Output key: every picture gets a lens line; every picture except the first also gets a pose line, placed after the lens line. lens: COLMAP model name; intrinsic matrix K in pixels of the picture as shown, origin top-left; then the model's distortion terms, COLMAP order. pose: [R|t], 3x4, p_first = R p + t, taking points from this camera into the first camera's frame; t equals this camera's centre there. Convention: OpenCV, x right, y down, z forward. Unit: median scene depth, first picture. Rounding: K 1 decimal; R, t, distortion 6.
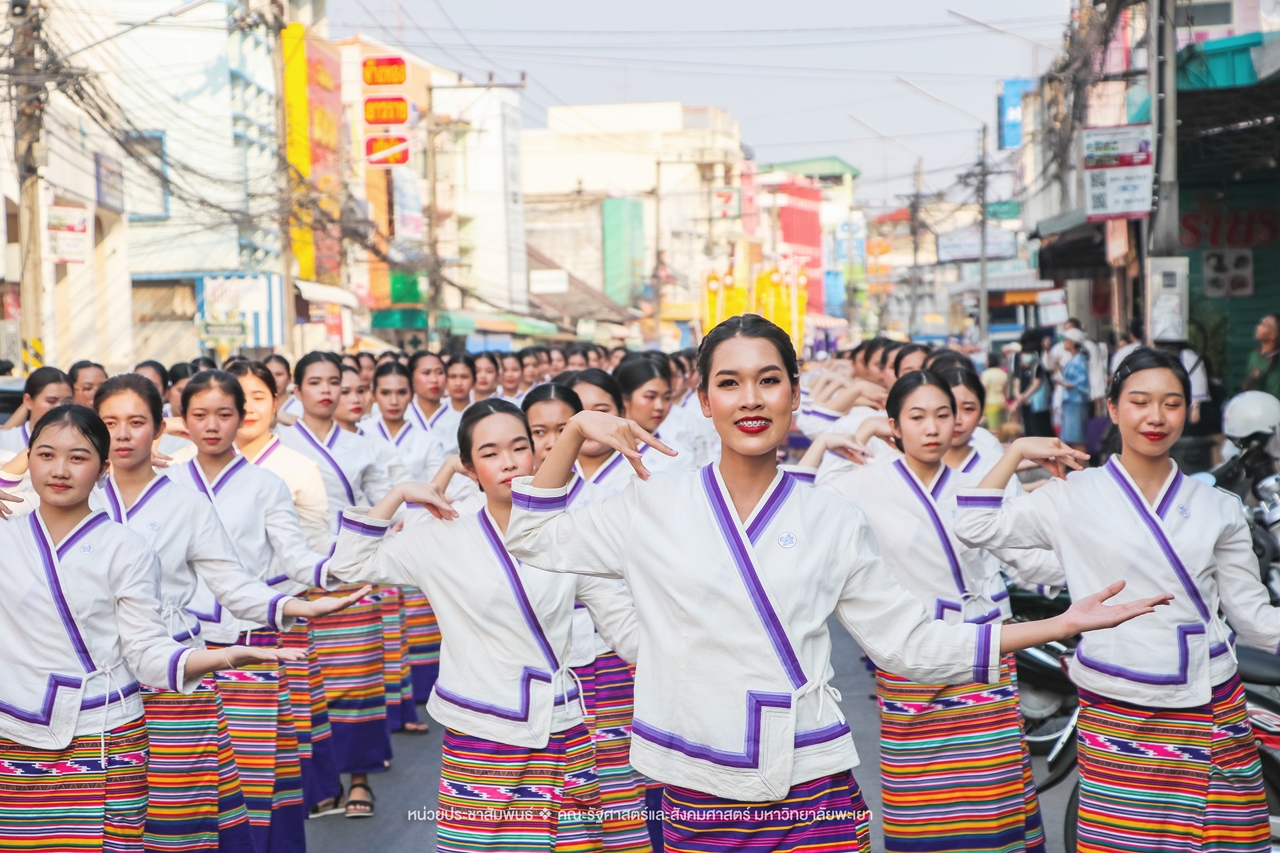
lens RADIAL K [[4599.5, 0, 644.3], [0, 4599.5, 427.5], [0, 0, 1]] dist [1.114502, 0.000000]
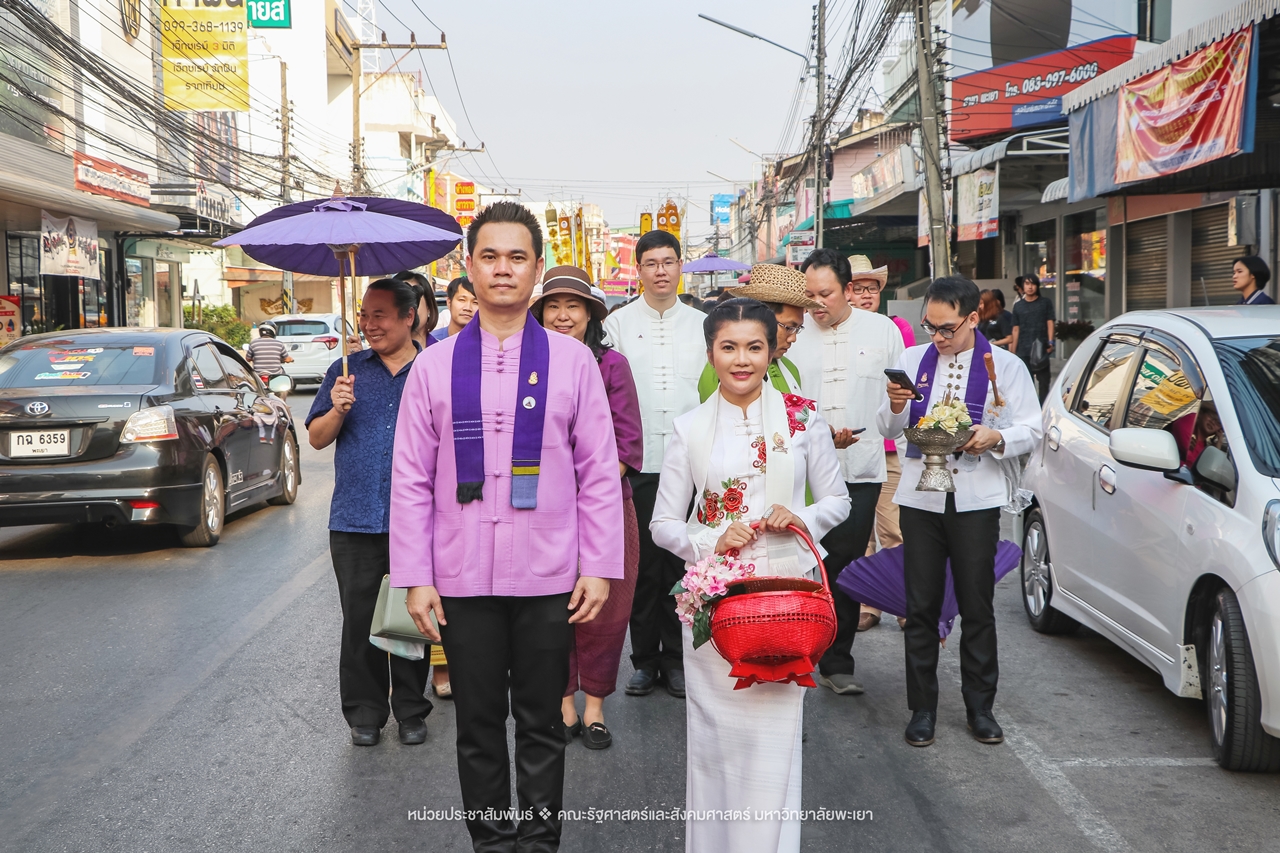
lens RADIAL K [[2021.1, 0, 646.0], [0, 2021.1, 434.9], [0, 0, 1]] dist [0.180974, 0.000000]
pose [[0.998780, 0.017876, 0.046038, -0.011561], [-0.019926, 0.998812, 0.044468, 0.001184], [-0.045188, -0.045332, 0.997949, -0.051429]]
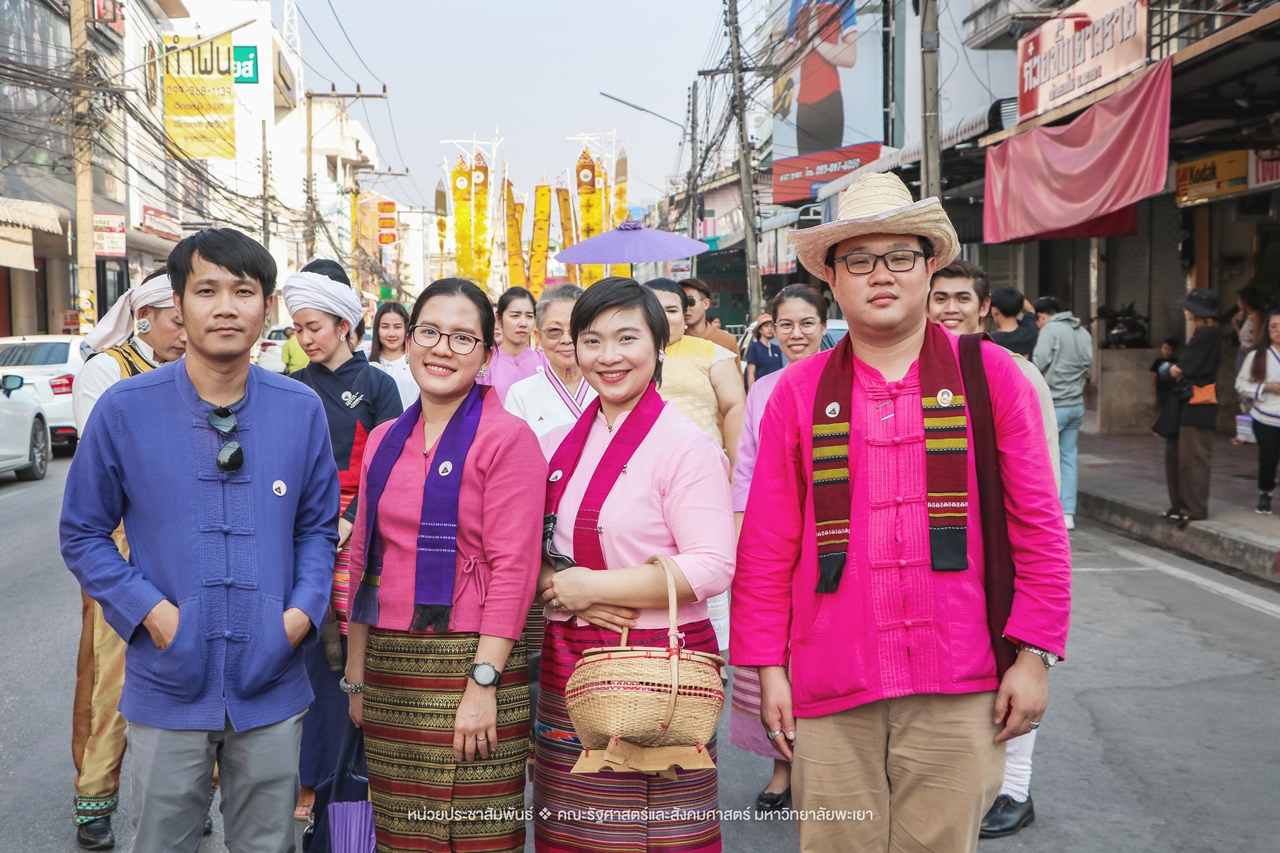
lens RADIAL K [[2021.1, 0, 642.5], [0, 2021.1, 431.1], [0, 0, 1]] dist [0.180974, 0.000000]
pose [[0.995930, 0.017986, 0.088321, -0.016296], [-0.021202, 0.999141, 0.035607, 0.002990], [-0.087605, -0.037335, 0.995455, -0.142529]]
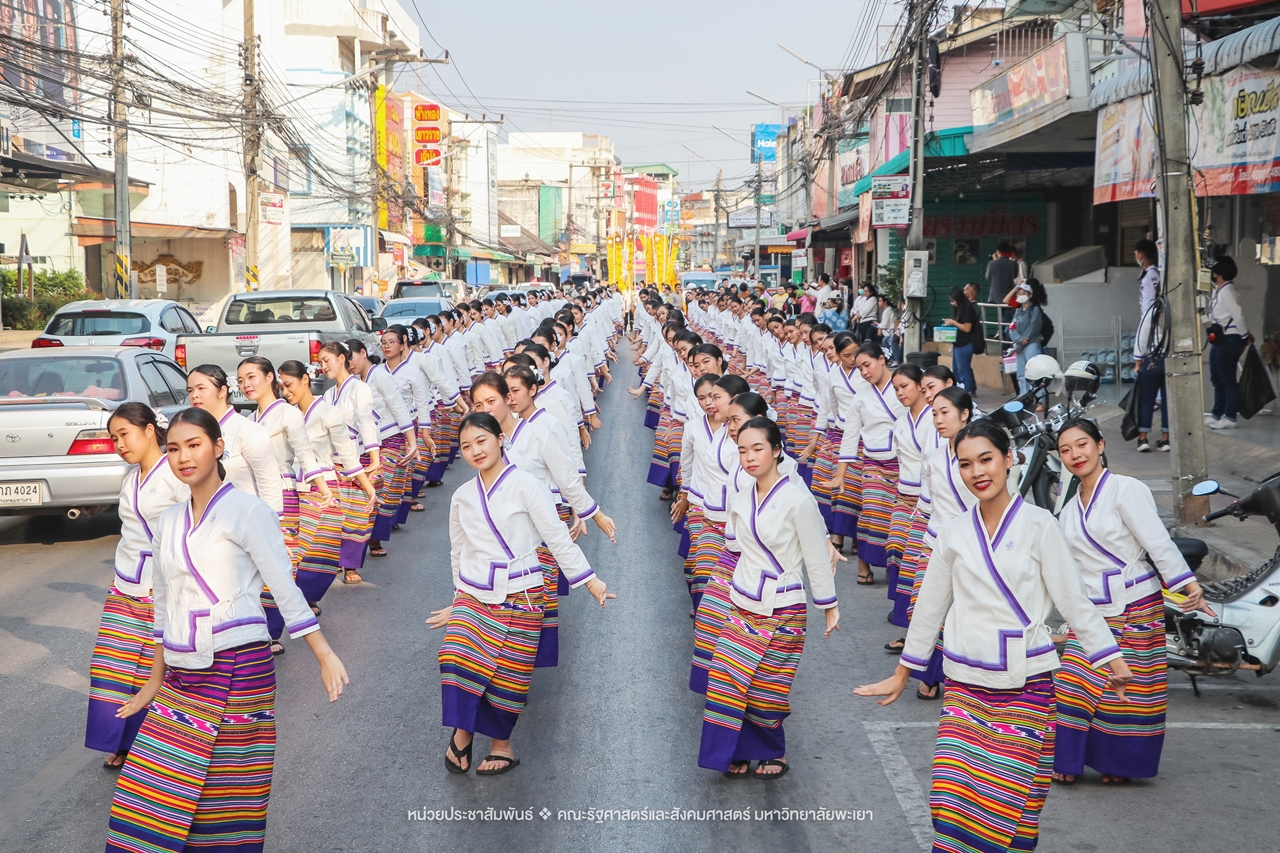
lens RADIAL K [[2535.7, 0, 637.1], [0, 2535.7, 460.6], [0, 0, 1]] dist [0.319782, 0.000000]
pose [[0.999097, 0.025006, 0.034337, -0.007089], [-0.026968, 0.997958, 0.057905, -0.002553], [-0.032819, -0.058778, 0.997731, 0.005622]]
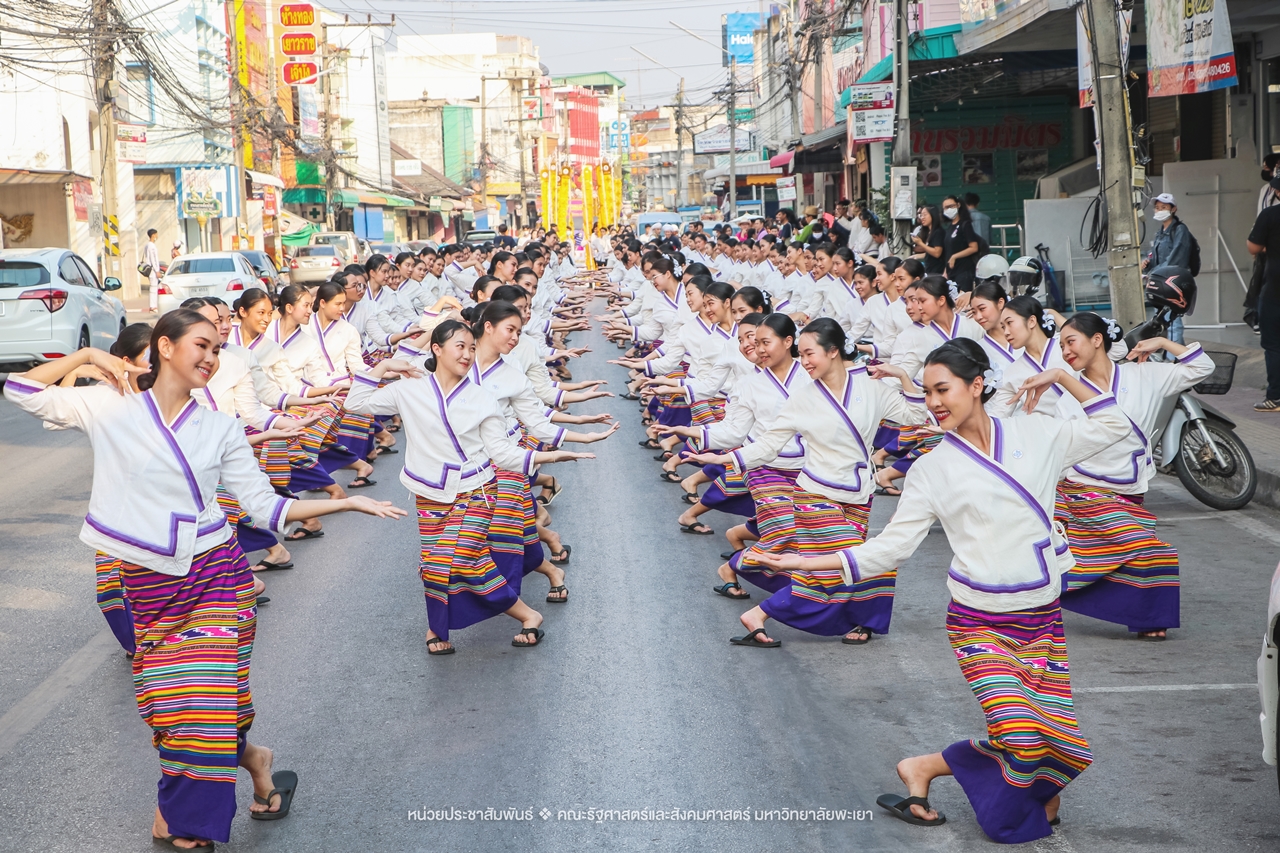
lens RADIAL K [[3412.9, 0, 637.4], [0, 3412.9, 434.1], [0, 0, 1]] dist [0.698730, 0.000000]
pose [[0.998696, -0.009022, 0.050250, -0.010227], [0.006671, 0.998883, 0.046770, -0.000186], [-0.050615, -0.046374, 0.997641, -0.045491]]
